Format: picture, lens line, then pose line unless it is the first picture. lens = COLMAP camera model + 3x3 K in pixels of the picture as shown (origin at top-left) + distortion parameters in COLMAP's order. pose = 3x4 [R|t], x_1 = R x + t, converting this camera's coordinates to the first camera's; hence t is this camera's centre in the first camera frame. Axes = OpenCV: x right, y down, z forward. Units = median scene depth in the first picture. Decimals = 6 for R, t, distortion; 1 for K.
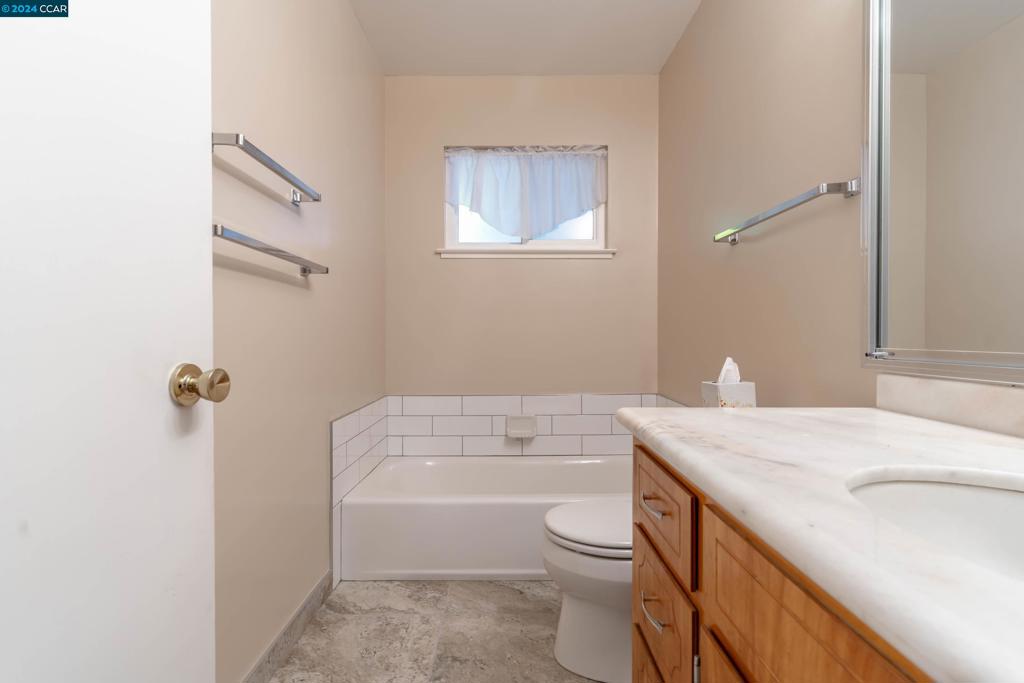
lens RADIAL K [[492.9, 0, 508.6], [0, 492.9, 339.6], [0, 0, 1]] dist [0.000230, 0.001459]
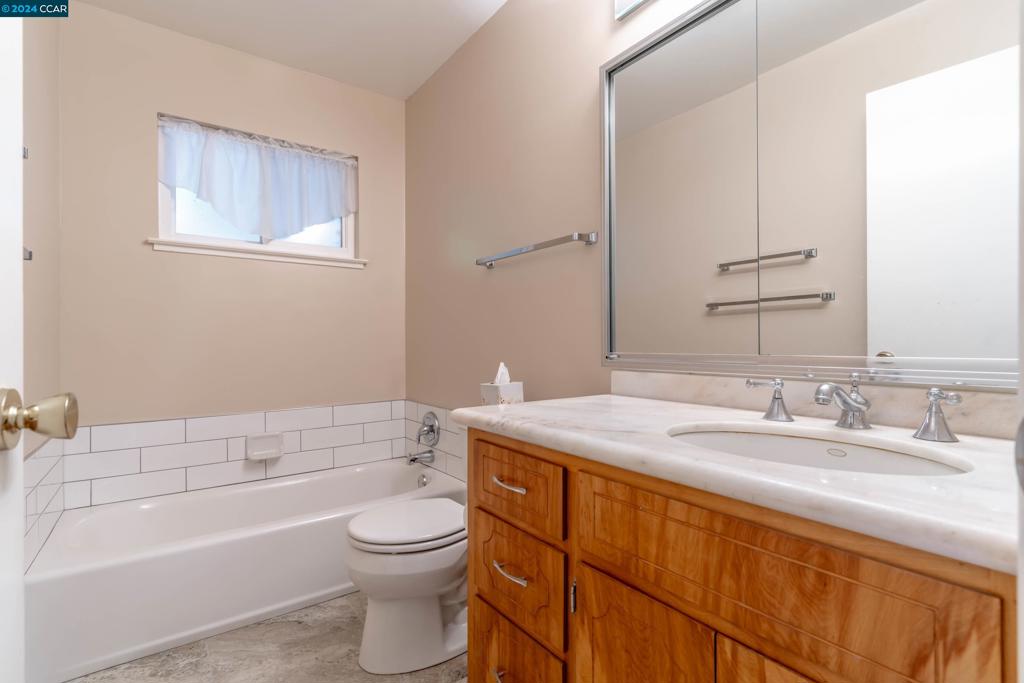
lens RADIAL K [[492.9, 0, 511.8], [0, 492.9, 341.8], [0, 0, 1]] dist [0.000230, 0.001459]
pose [[0.802032, -0.001063, 0.597280, -0.202122], [0.009347, 0.999898, -0.010772, -0.000996], [-0.597208, 0.014222, 0.801961, 0.009779]]
